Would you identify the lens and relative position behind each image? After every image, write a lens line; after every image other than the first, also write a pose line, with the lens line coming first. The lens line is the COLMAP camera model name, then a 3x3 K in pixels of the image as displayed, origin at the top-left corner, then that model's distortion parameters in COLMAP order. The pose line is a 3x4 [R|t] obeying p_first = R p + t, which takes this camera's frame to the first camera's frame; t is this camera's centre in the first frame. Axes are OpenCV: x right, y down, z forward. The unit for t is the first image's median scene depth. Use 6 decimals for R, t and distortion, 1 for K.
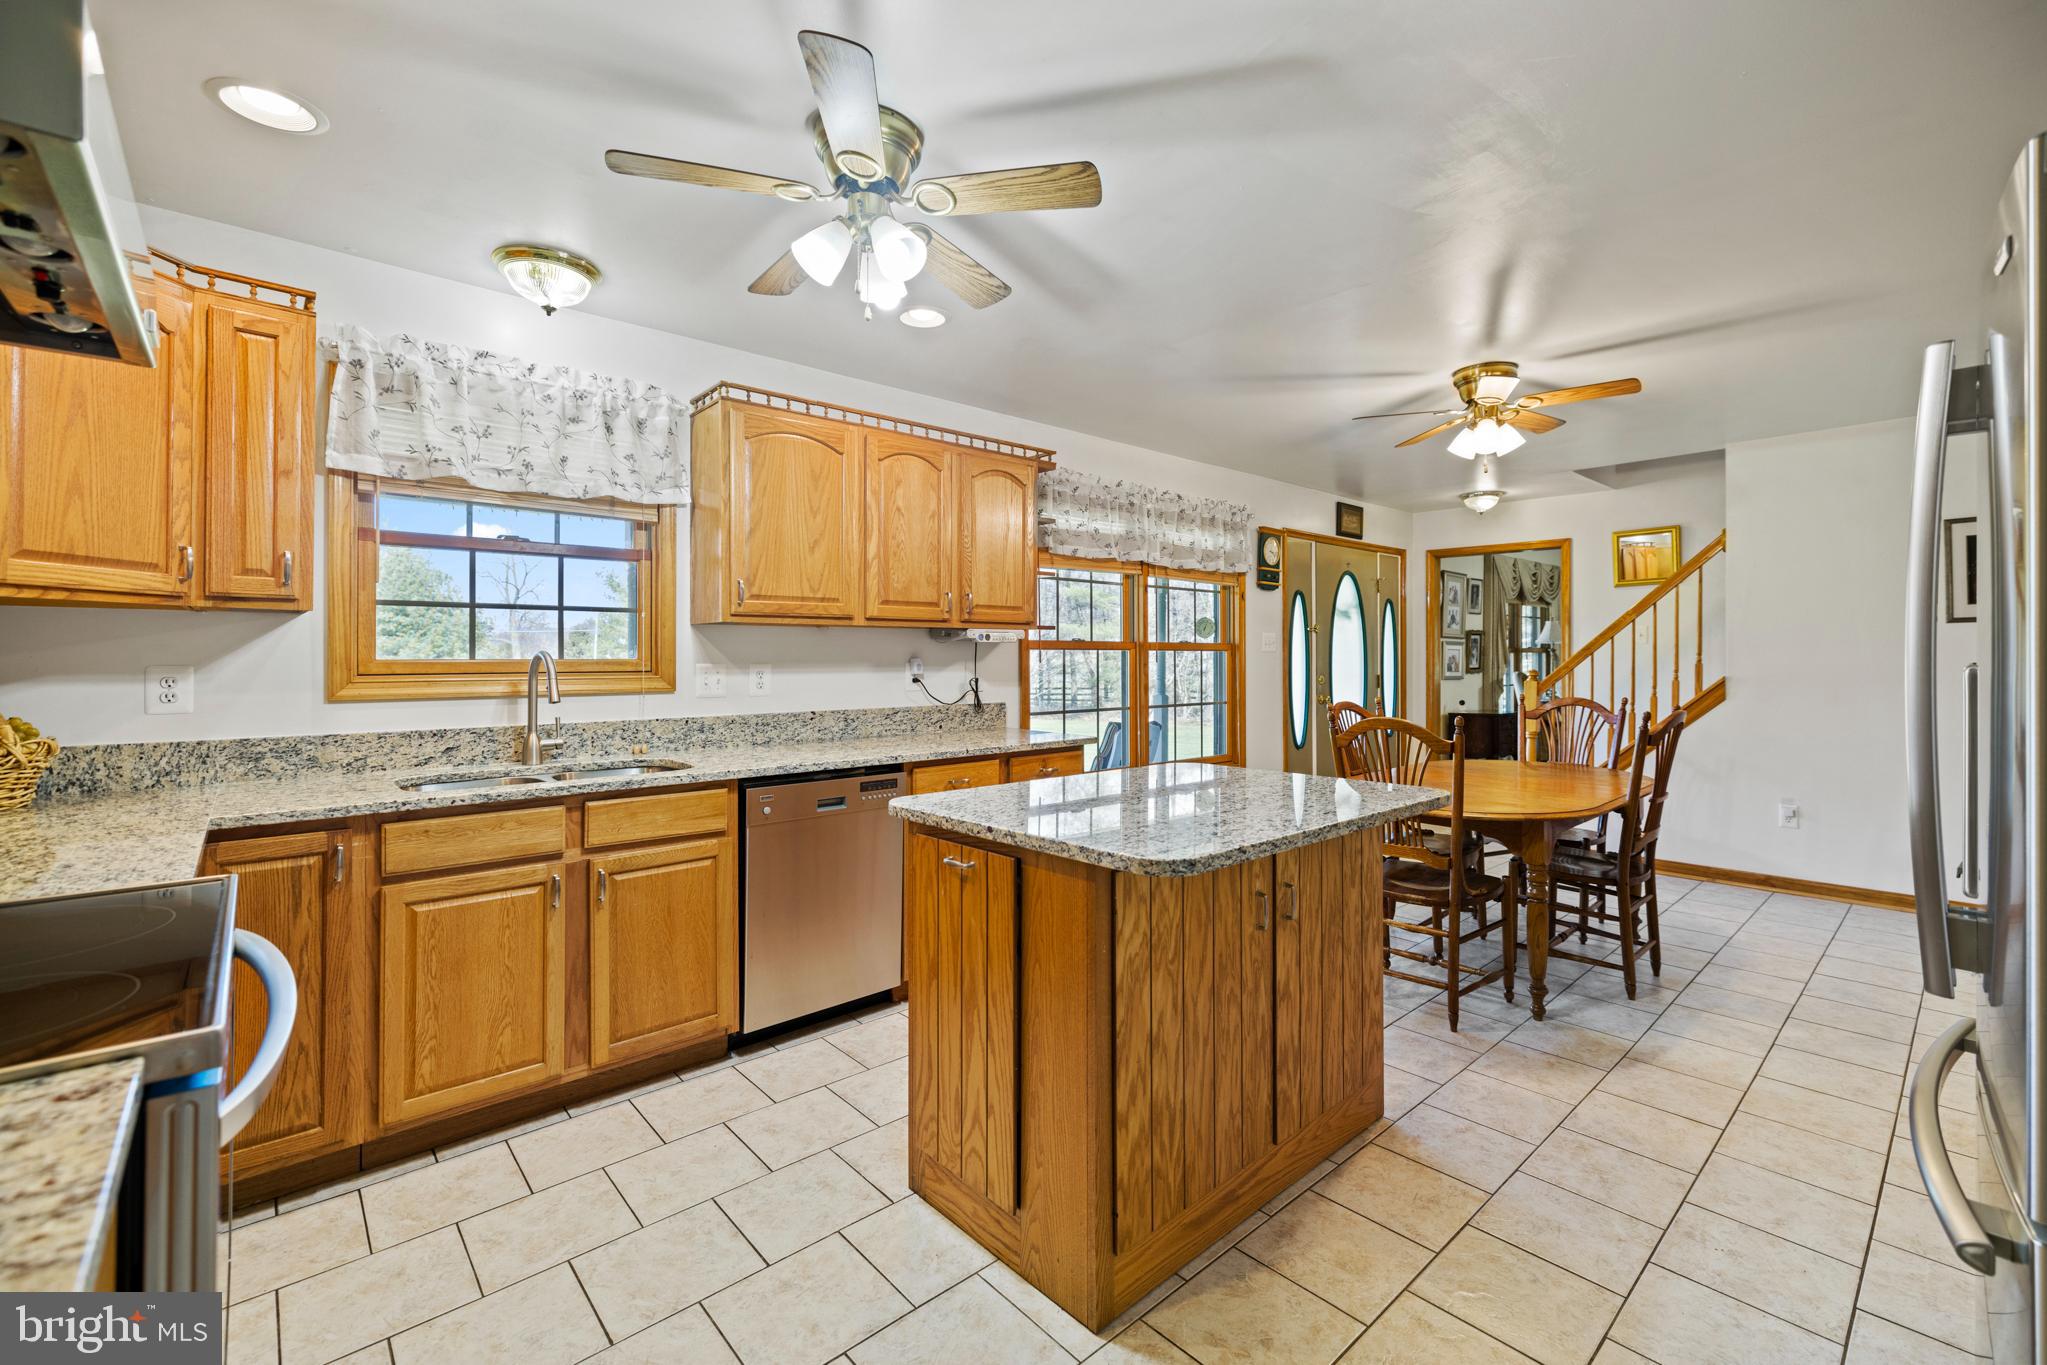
lens RADIAL K [[862.6, 0, 1020.0], [0, 862.6, 658.0], [0, 0, 1]] dist [0.000495, 0.000700]
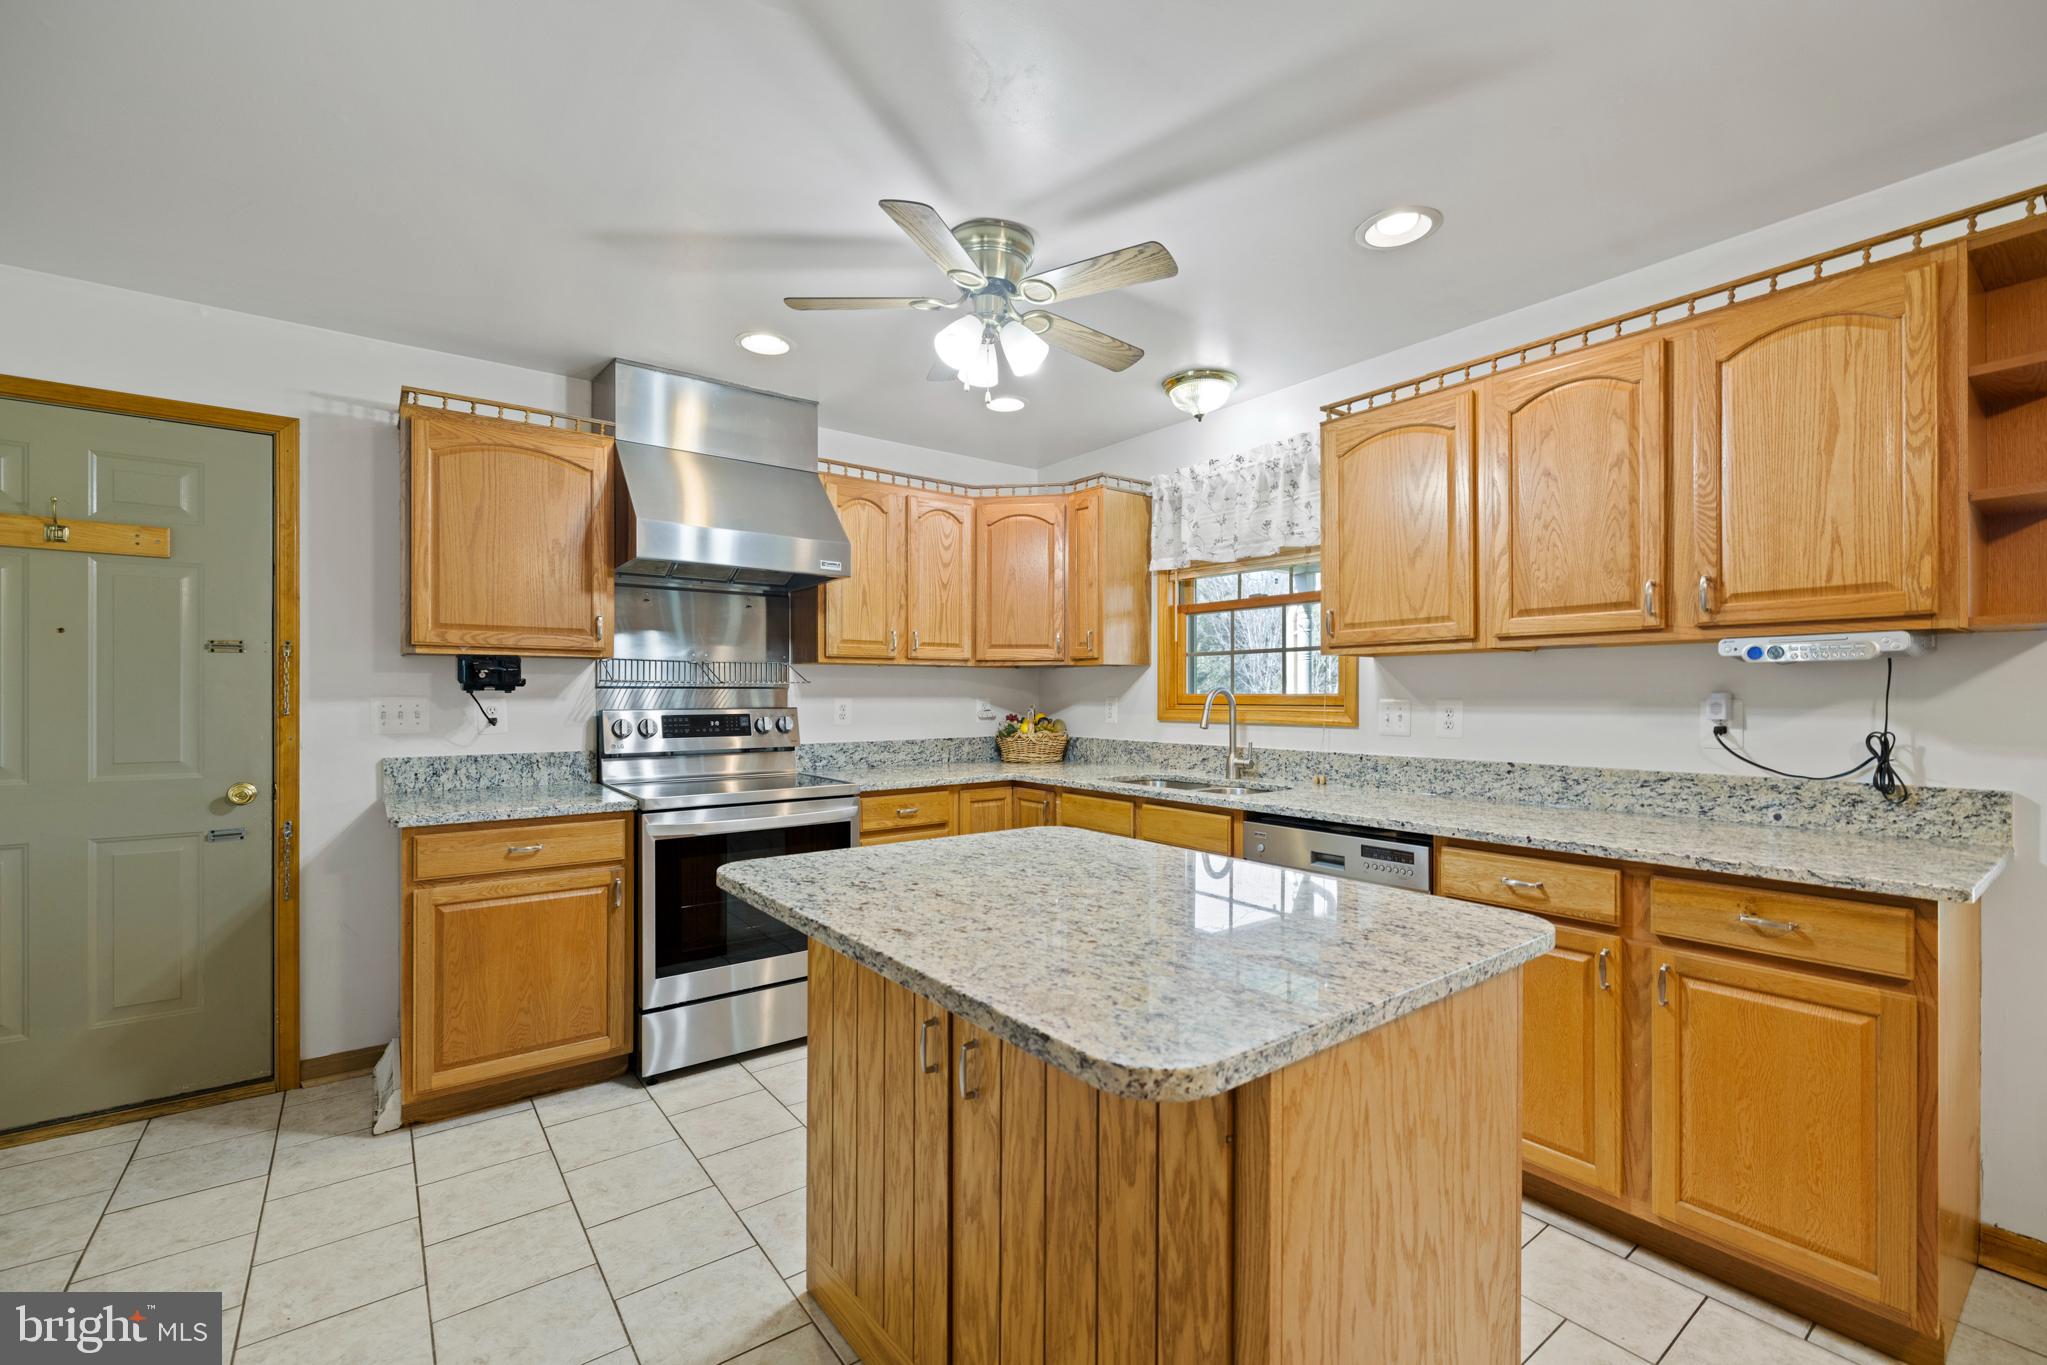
lens RADIAL K [[862.6, 0, 1030.6], [0, 862.6, 696.7], [0, 0, 1]] dist [0.000495, 0.000700]
pose [[-0.068196, 0.004337, -0.997662, 0.602138], [0.000828, 0.999990, 0.004290, 0.000064], [0.997672, -0.000533, -0.068199, 0.690284]]
